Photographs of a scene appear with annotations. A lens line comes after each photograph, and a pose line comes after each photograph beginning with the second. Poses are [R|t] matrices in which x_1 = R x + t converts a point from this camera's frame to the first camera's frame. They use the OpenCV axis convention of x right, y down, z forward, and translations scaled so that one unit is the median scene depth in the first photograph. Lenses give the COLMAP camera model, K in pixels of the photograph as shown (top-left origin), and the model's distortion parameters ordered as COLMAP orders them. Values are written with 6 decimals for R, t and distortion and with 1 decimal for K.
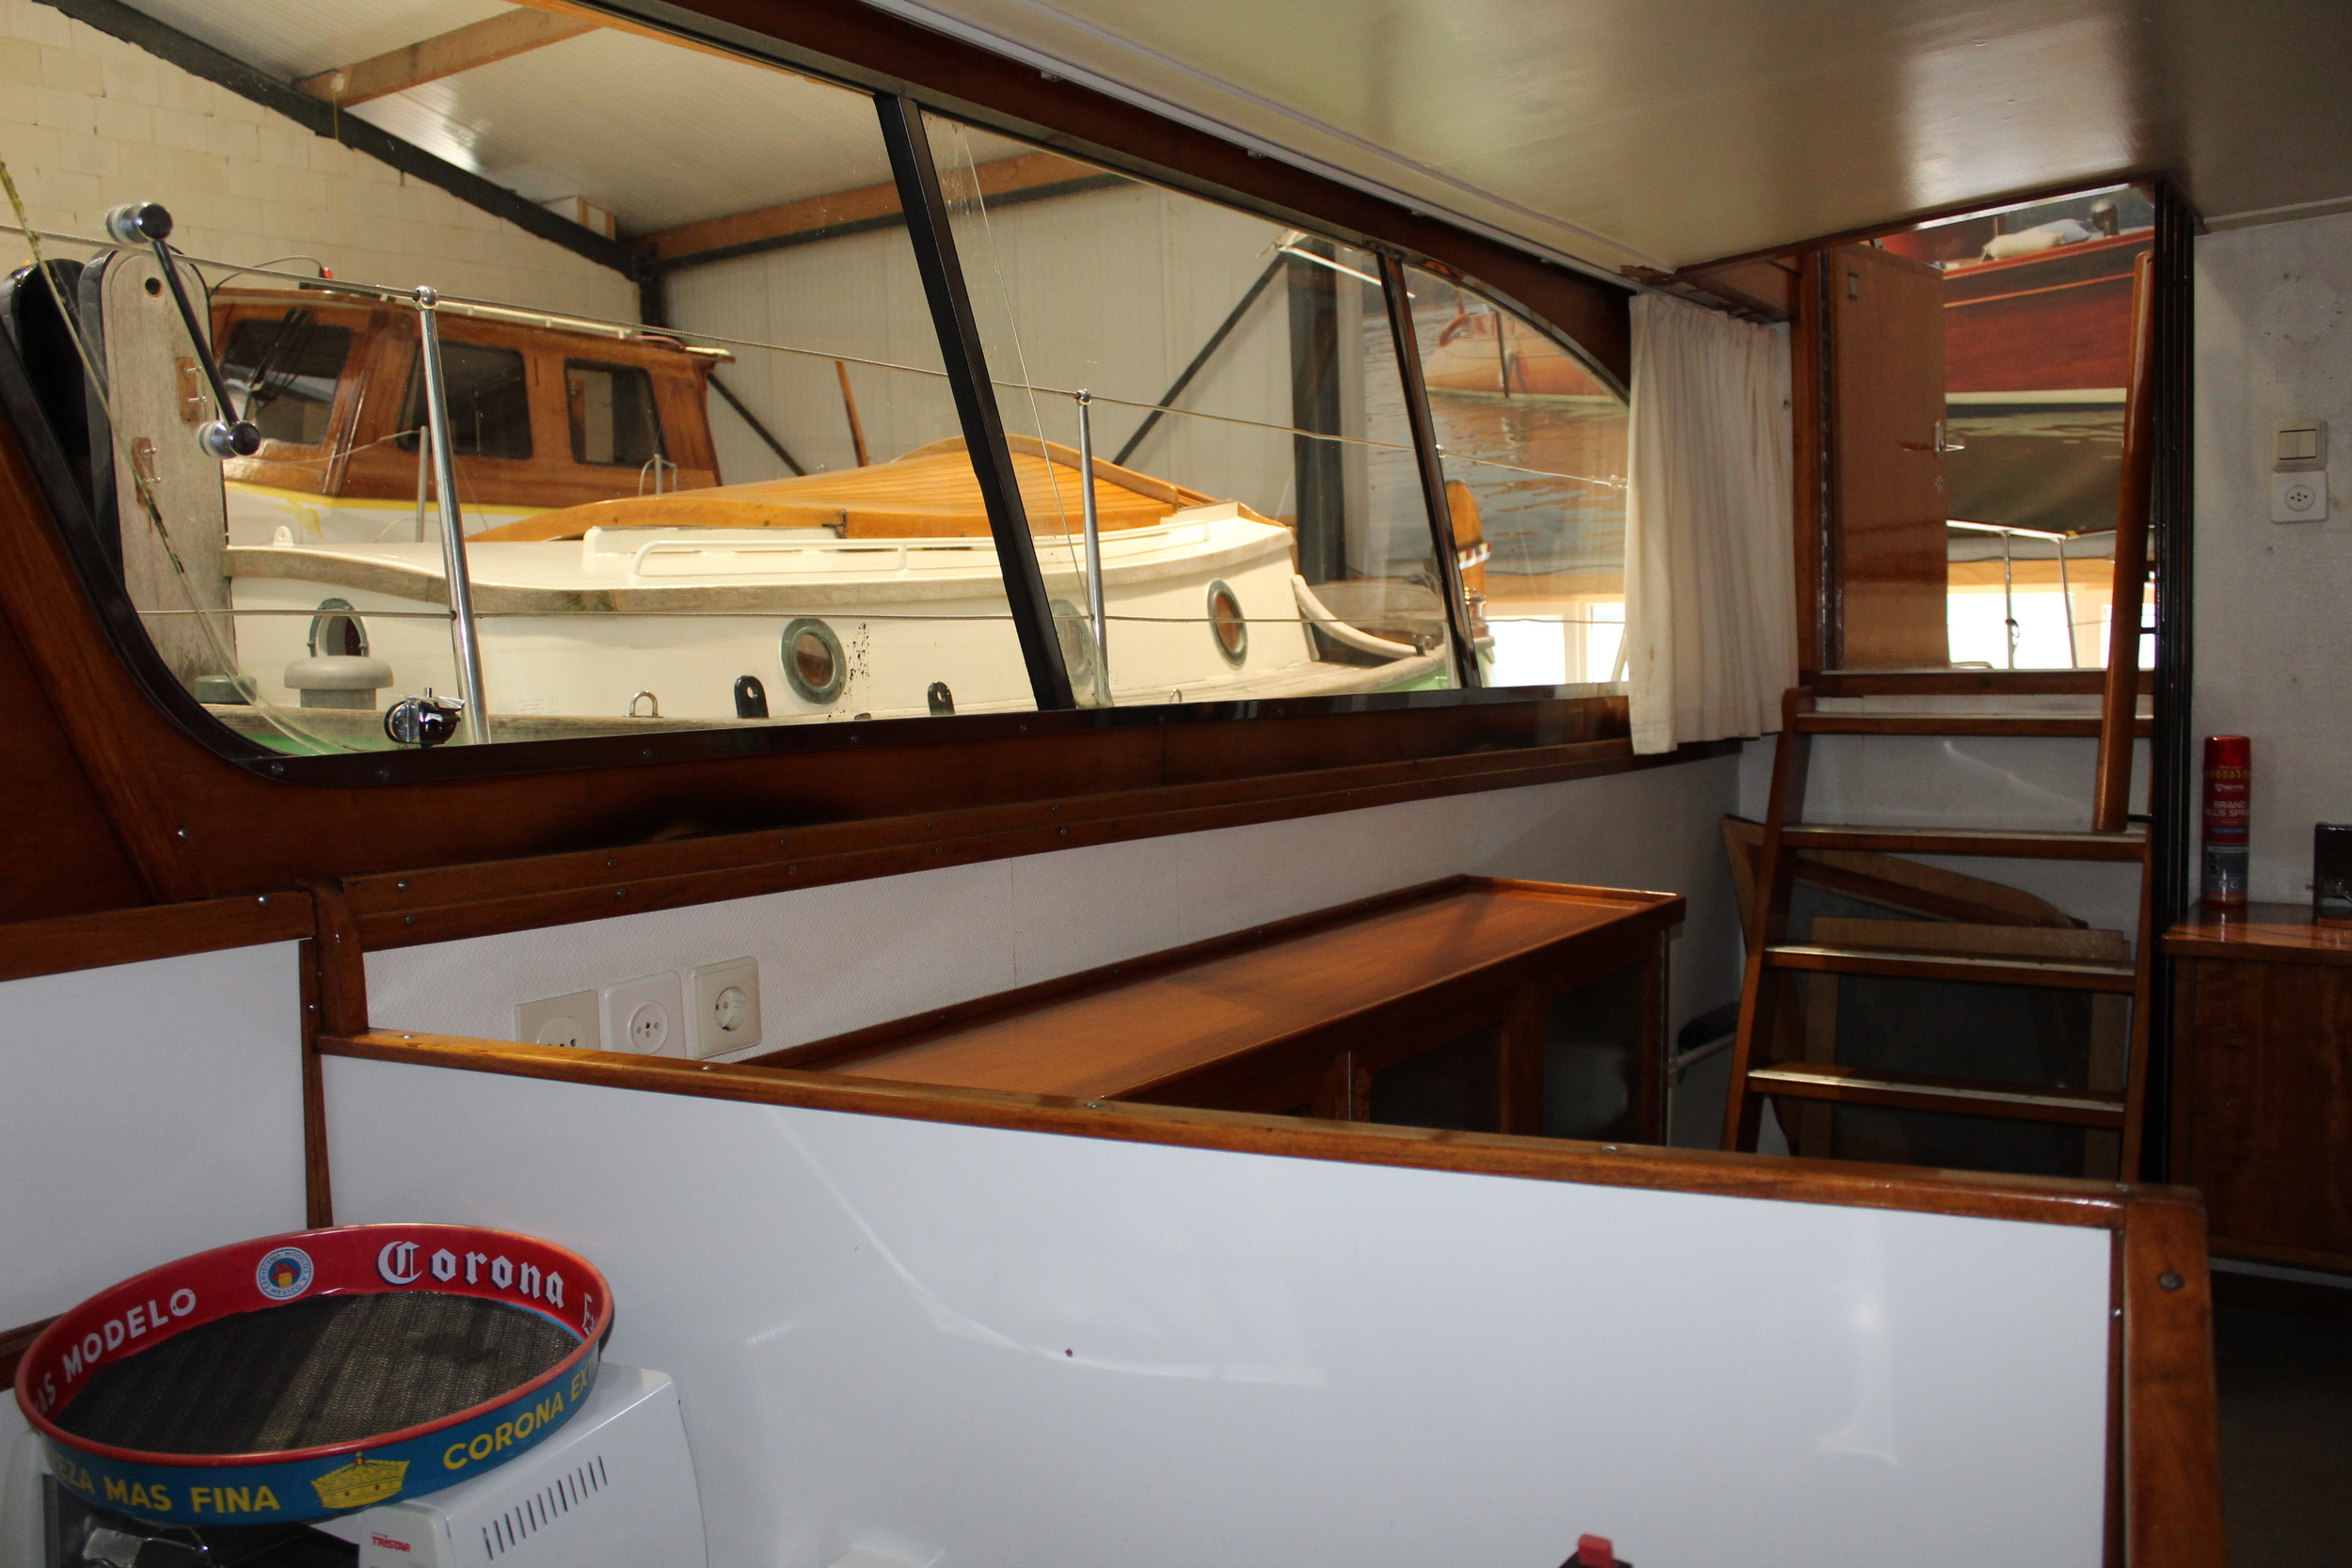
lens RADIAL K [[1956.6, 0, 1170.9], [0, 1956.6, 781.2], [0, 0, 1]] dist [-0.165394, 0.144640]
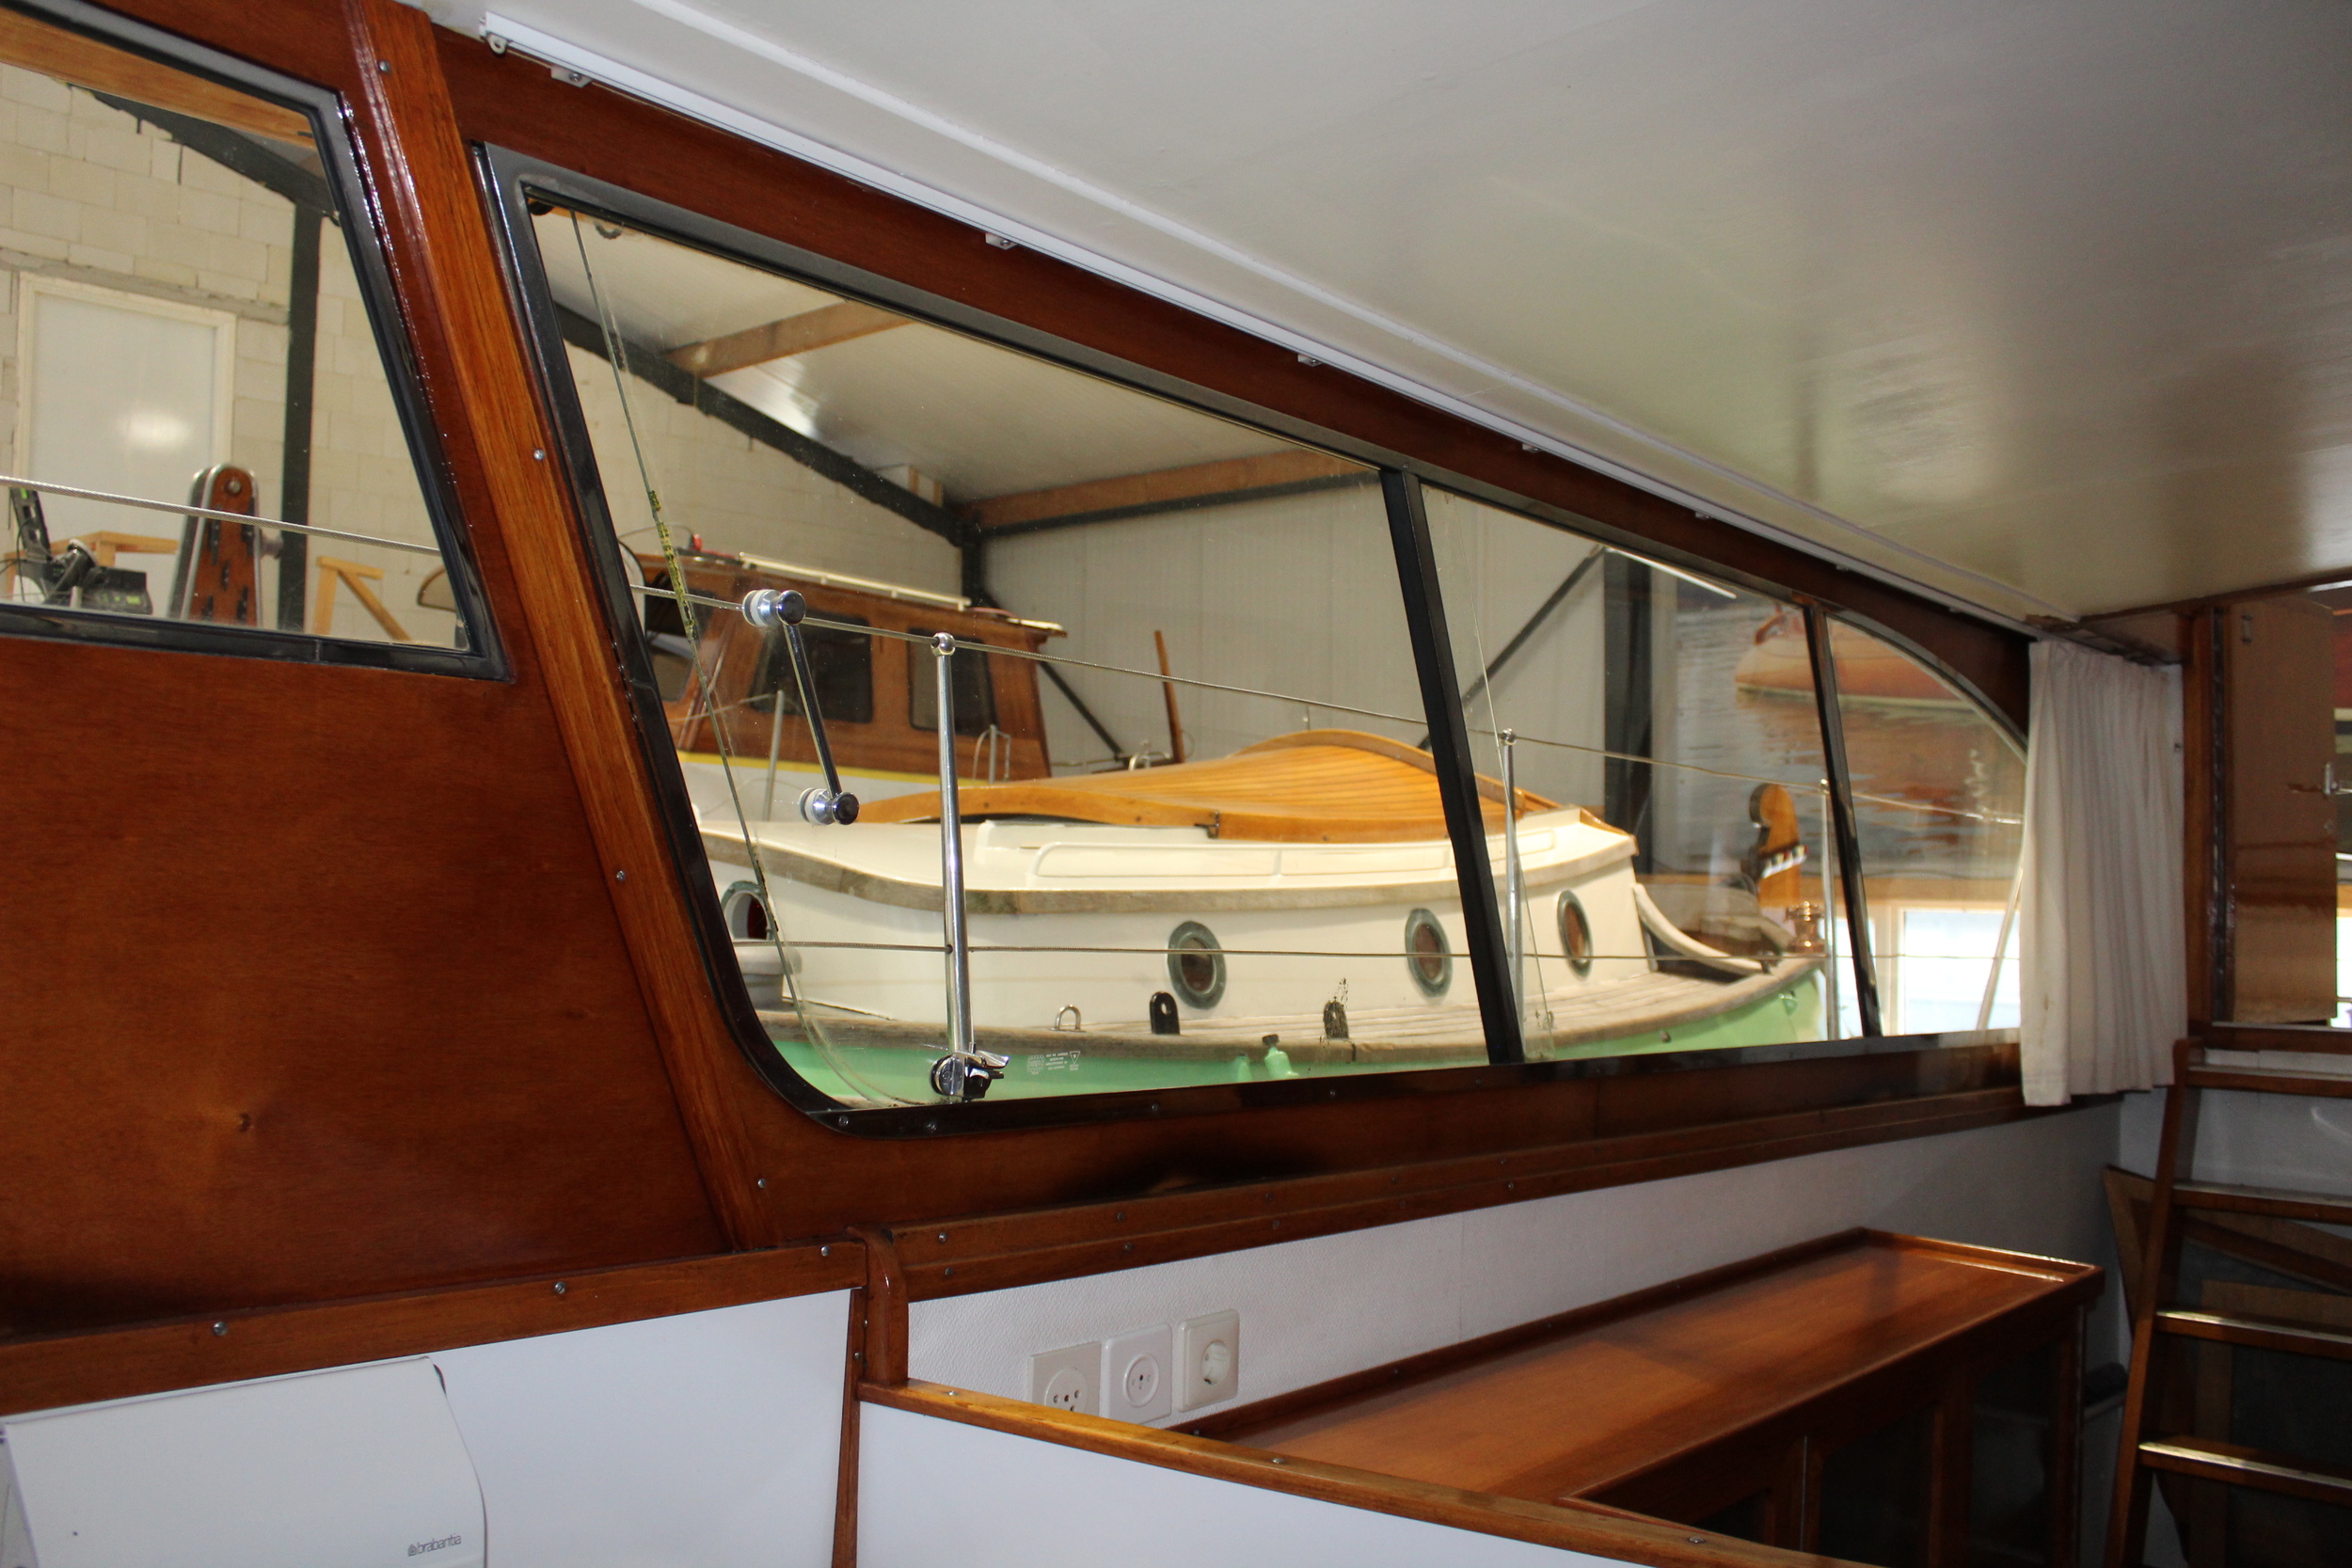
lens RADIAL K [[1956.6, 0, 1170.9], [0, 1956.6, 781.2], [0, 0, 1]] dist [-0.165394, 0.144640]
pose [[0.989990, 0.043293, -0.134330, -0.065491], [-0.060610, 0.989968, -0.127631, -0.027164], [0.127457, 0.134495, 0.982683, -0.017321]]
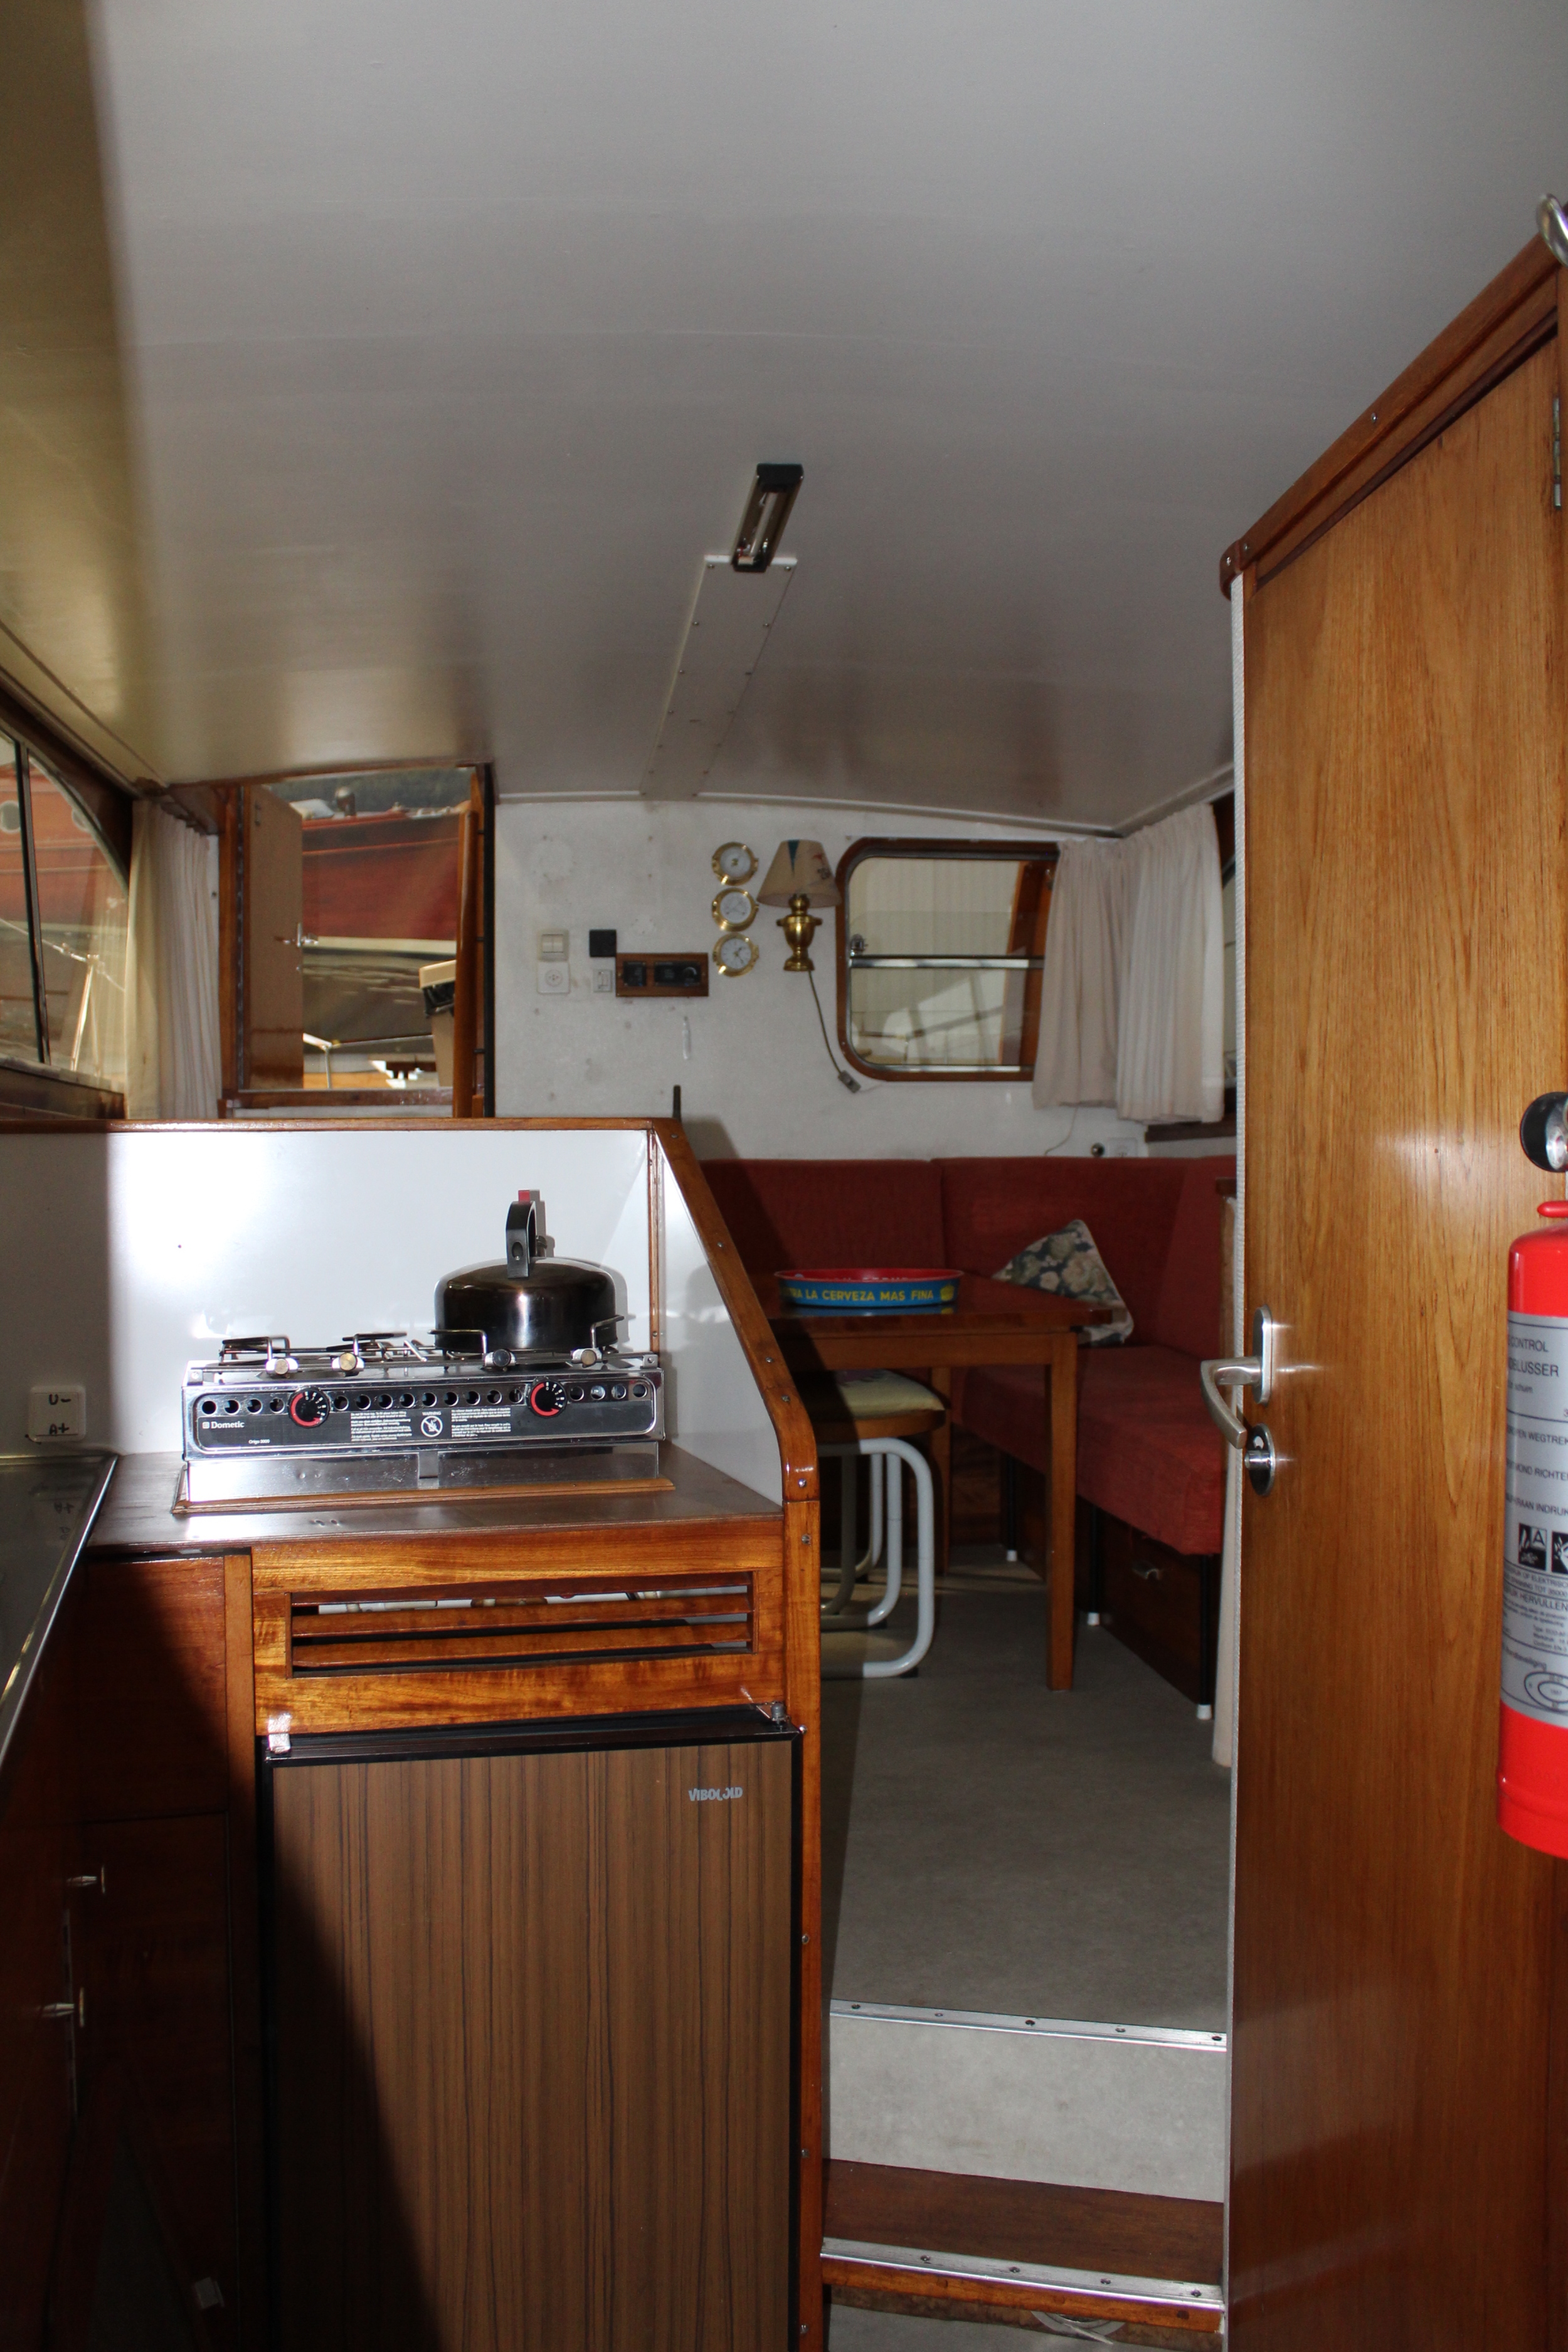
lens RADIAL K [[1956.8, 0, 783.4], [0, 1956.8, 1170.0], [0, 0, 1]] dist [-0.165394, 0.144640]
pose [[0.749956, 0.020839, 0.661159, -0.307048], [0.041877, 0.996003, -0.078895, 0.136648], [-0.660161, 0.086856, 0.746086, -0.304543]]
